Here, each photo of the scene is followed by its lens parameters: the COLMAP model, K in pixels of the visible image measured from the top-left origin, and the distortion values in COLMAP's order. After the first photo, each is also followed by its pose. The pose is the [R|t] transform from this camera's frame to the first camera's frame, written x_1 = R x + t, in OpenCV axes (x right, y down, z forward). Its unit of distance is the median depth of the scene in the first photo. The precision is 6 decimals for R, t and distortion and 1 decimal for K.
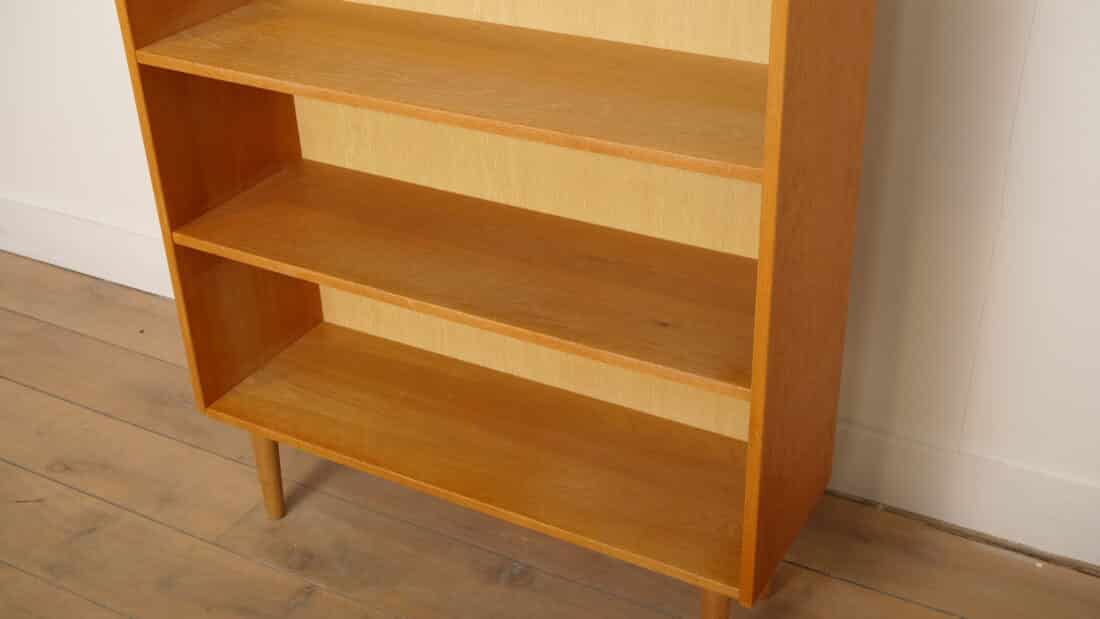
lens RADIAL K [[1315.3, 0, 550.0], [0, 1315.3, 309.5], [0, 0, 1]] dist [0.008737, -0.001040]
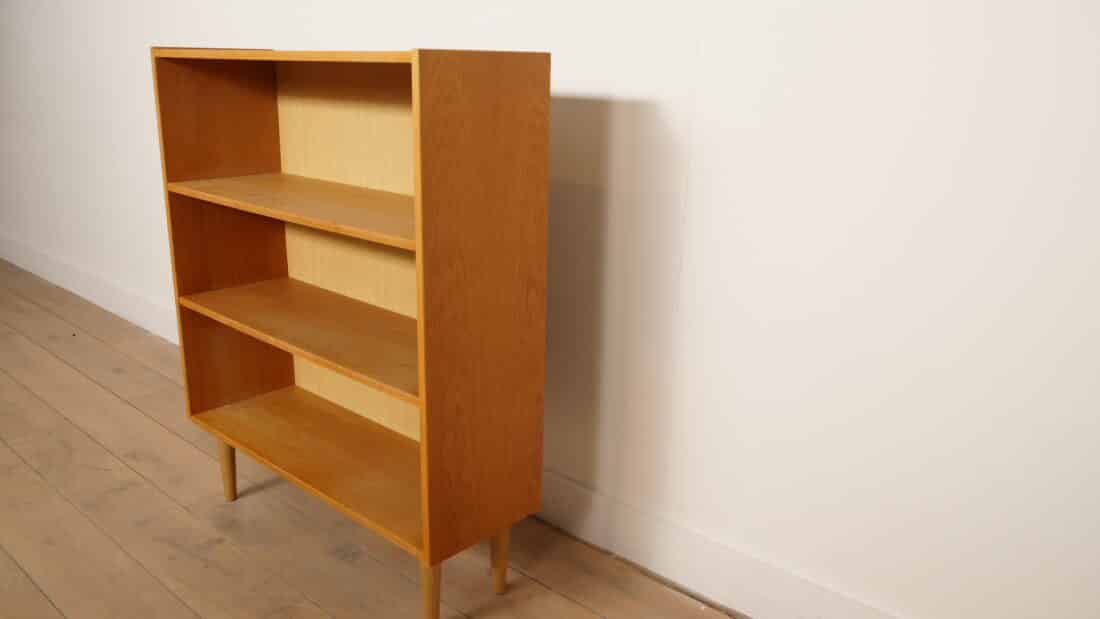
lens RADIAL K [[857.9, 0, 550.0], [0, 857.9, 309.5], [0, 0, 1]] dist [-0.024661, -0.000332]
pose [[0.975078, 0.108779, -0.193365, 0.348238], [-0.152159, 0.962167, -0.226014, 0.118445], [0.161464, 0.249803, 0.954740, 0.048328]]
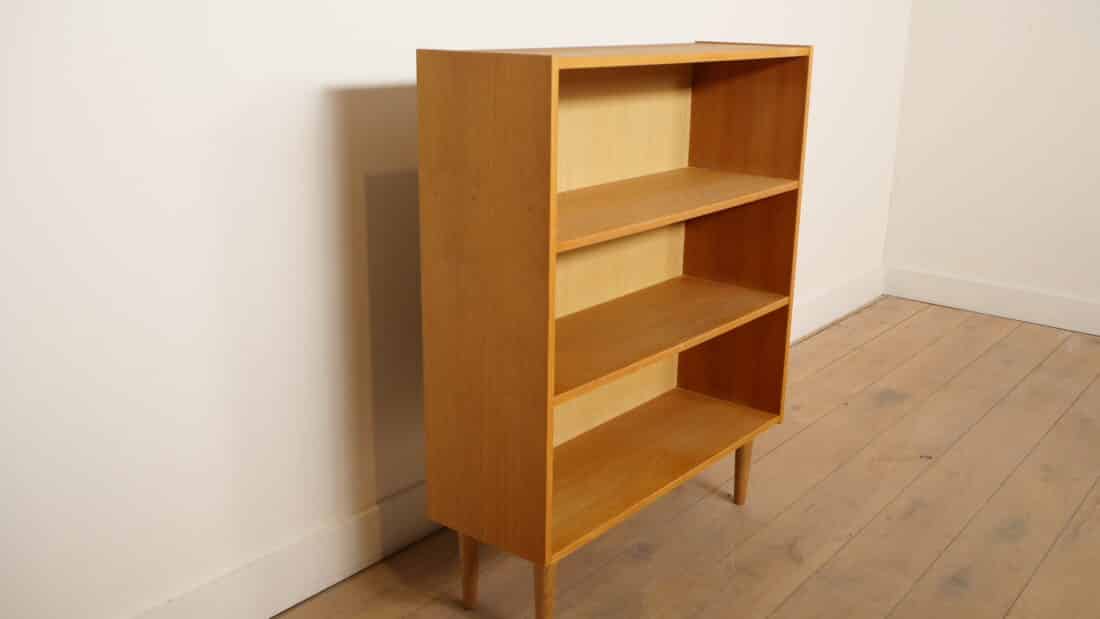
lens RADIAL K [[1039.6, 0, 550.0], [0, 1039.6, 309.5], [0, 0, 1]] dist [-0.004130, -0.002177]
pose [[0.149287, -0.240604, 0.959074, -1.078808], [0.475889, 0.867702, 0.143606, -0.245012], [-0.866743, 0.434975, 0.244037, 0.684492]]
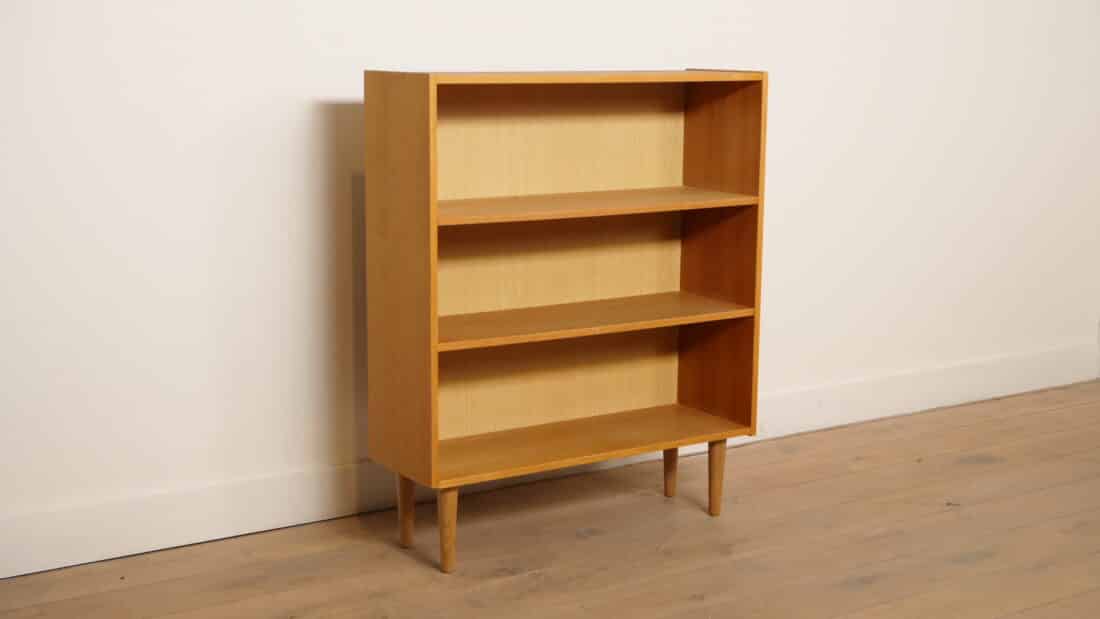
lens RADIAL K [[1547.8, 0, 550.0], [0, 1547.8, 309.5], [0, 0, 1]] dist [0.065024, 0.010678]
pose [[0.440751, -0.119148, 0.889687, -1.647050], [0.427393, 0.899447, -0.091276, 0.111002], [-0.789350, 0.420476, 0.447355, 0.094557]]
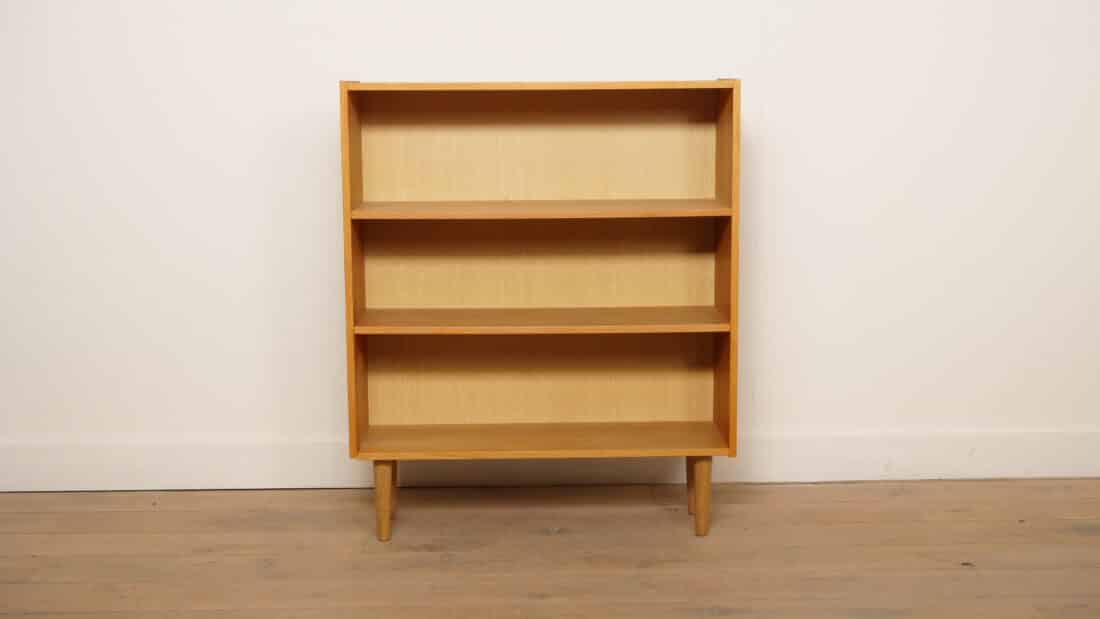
lens RADIAL K [[1547.8, 0, 550.0], [0, 1547.8, 309.5], [0, 0, 1]] dist [0.065024, 0.010678]
pose [[0.857619, -0.049172, 0.511929, -0.981334], [0.239787, 0.918831, -0.313451, 0.539134], [-0.454963, 0.391576, 0.799798, -0.609715]]
